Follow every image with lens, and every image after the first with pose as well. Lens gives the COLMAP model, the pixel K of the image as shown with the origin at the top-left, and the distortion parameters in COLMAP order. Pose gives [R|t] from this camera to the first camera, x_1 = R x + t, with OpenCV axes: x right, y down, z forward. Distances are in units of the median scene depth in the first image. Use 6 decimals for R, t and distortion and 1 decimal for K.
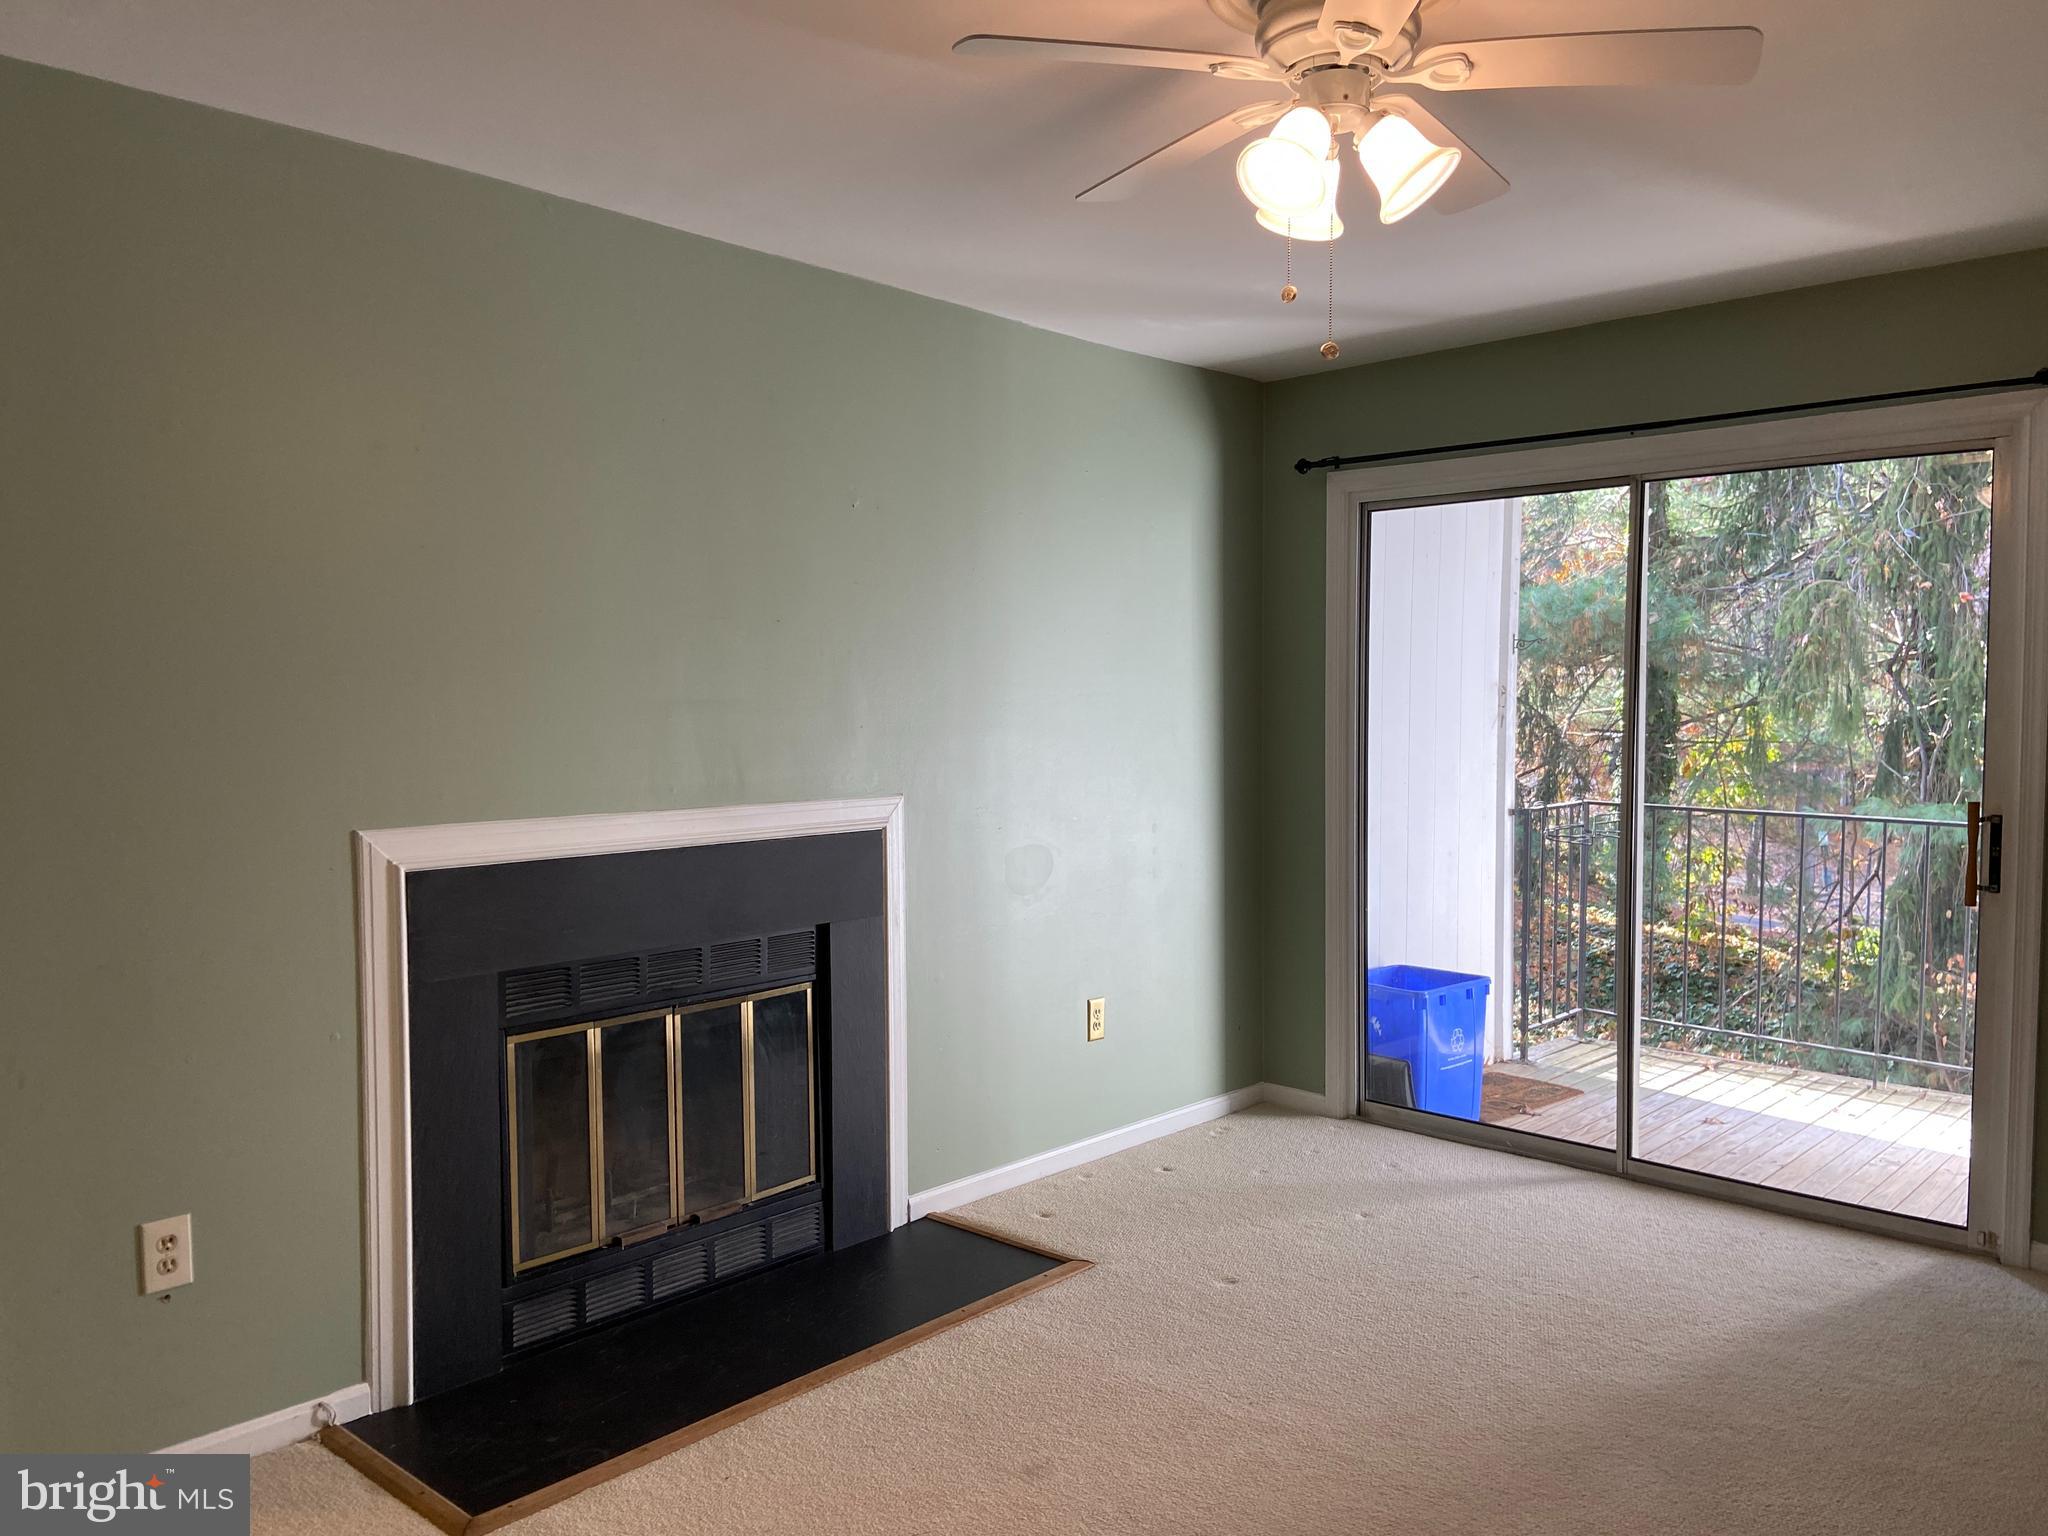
lens RADIAL K [[1518.9, 0, 1039.9], [0, 1518.9, 768.1], [0, 0, 1]] dist [0.003965, -0.004437]
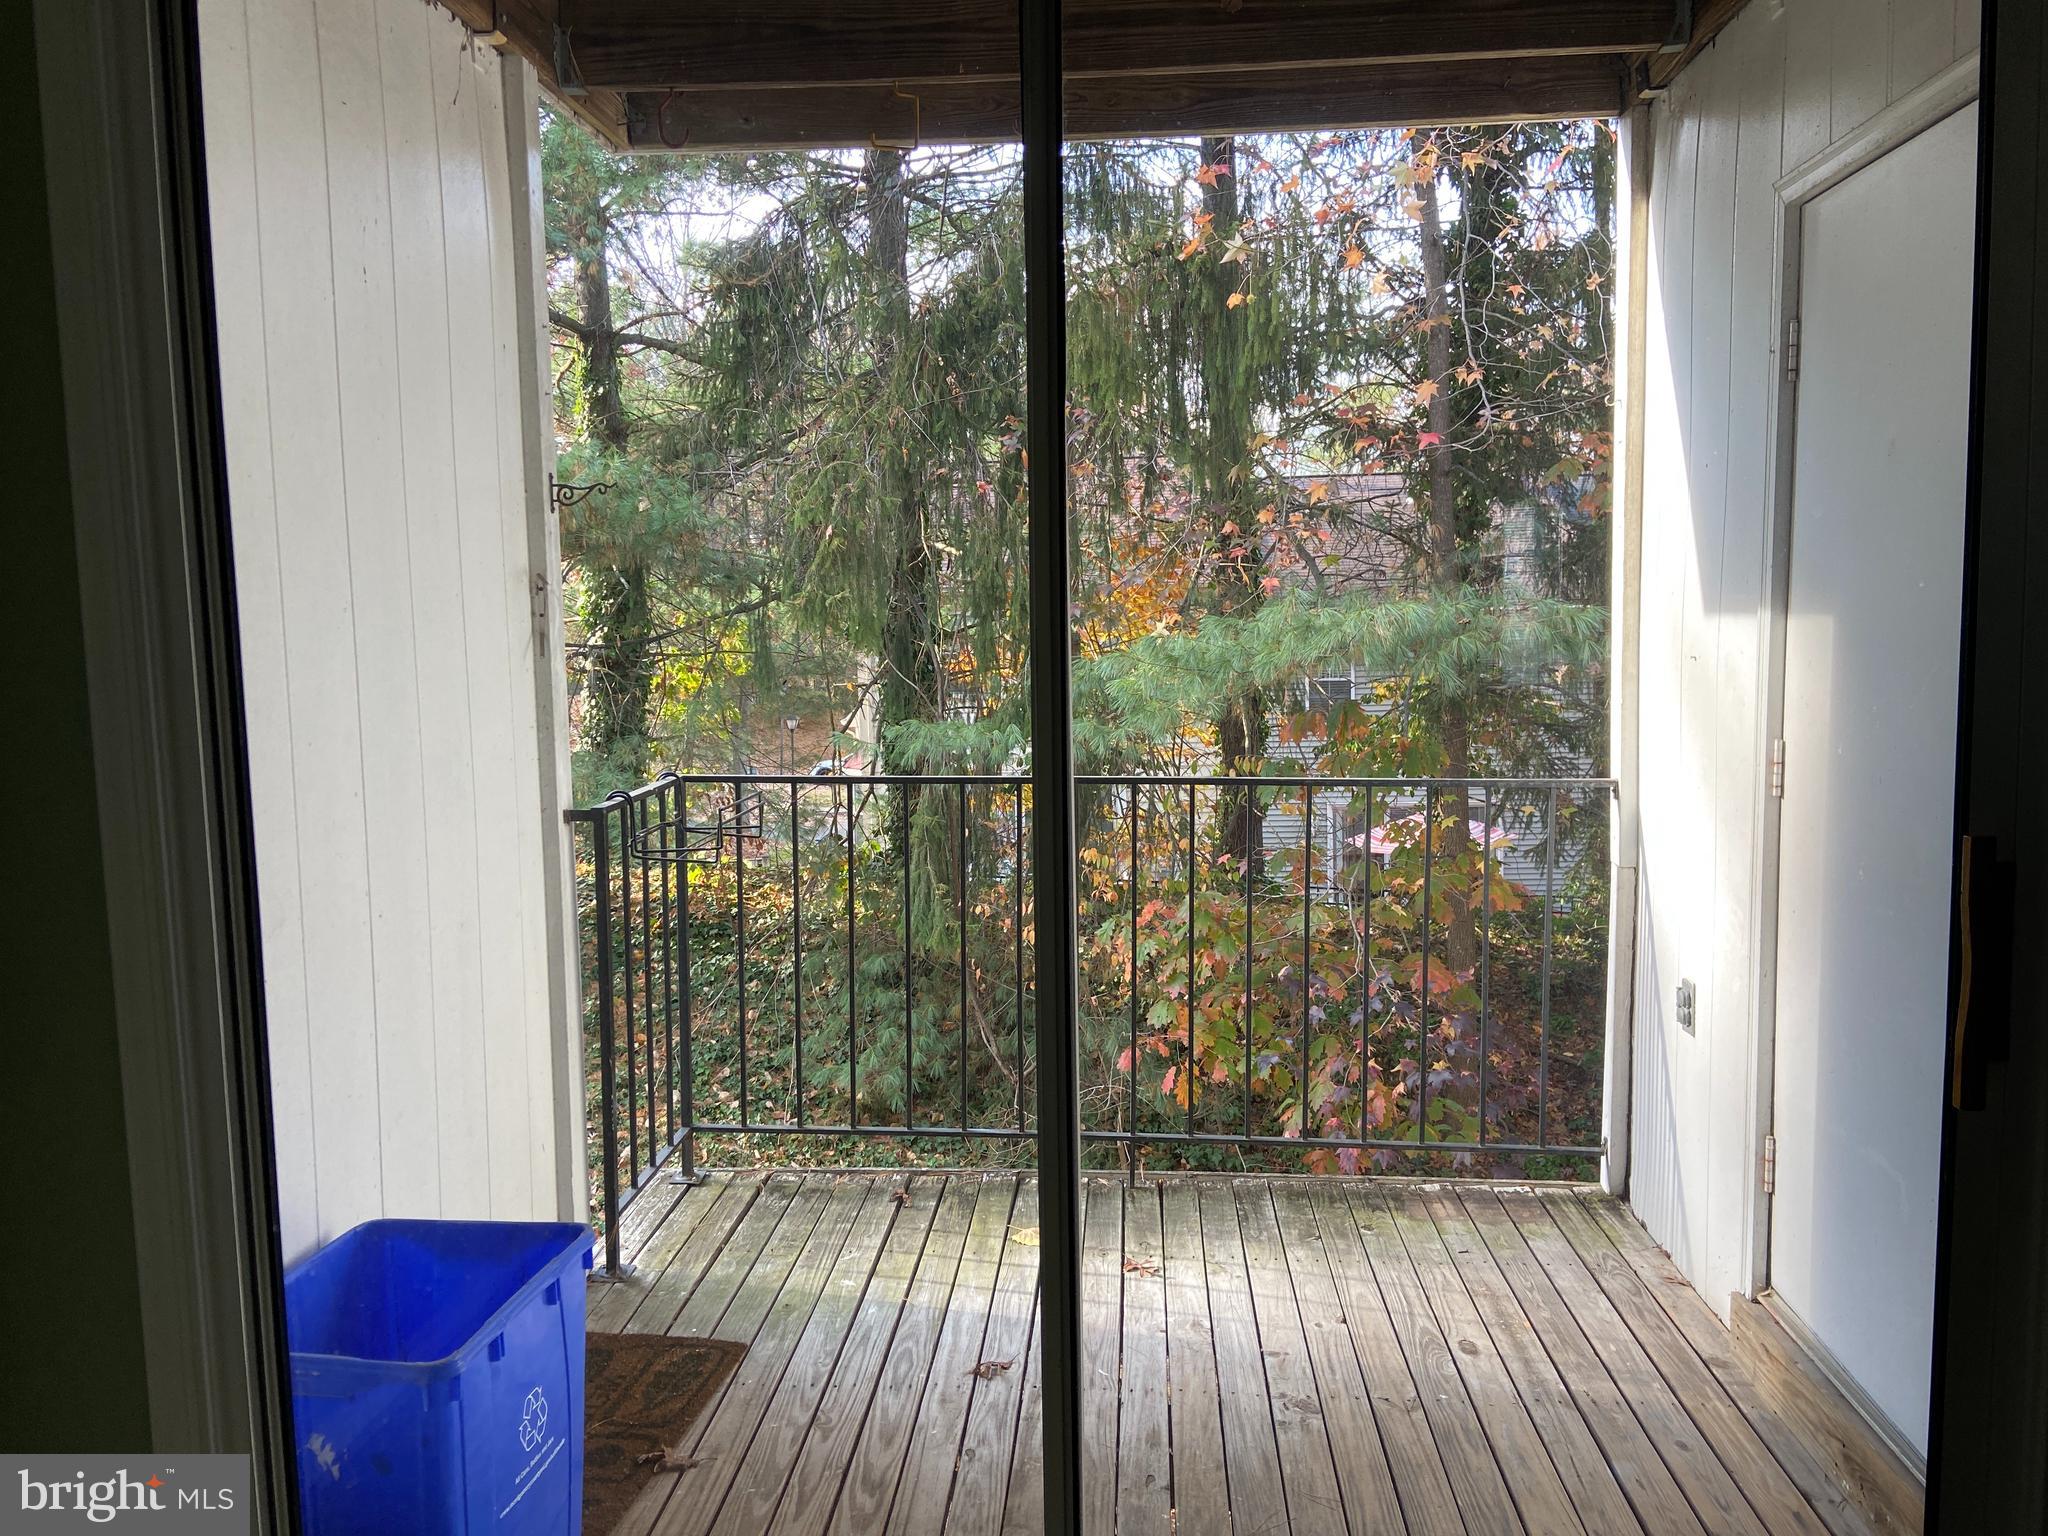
lens RADIAL K [[1587.6, 0, 1024.0], [0, 1587.6, 768.0], [0, 0, 1]] dist [0.079090, -0.000542]
pose [[0.795829, -0.074730, 0.600893, 0.140968], [0.042793, 0.996815, 0.067294, -0.024195], [-0.604008, -0.027840, 0.796492, 0.621806]]
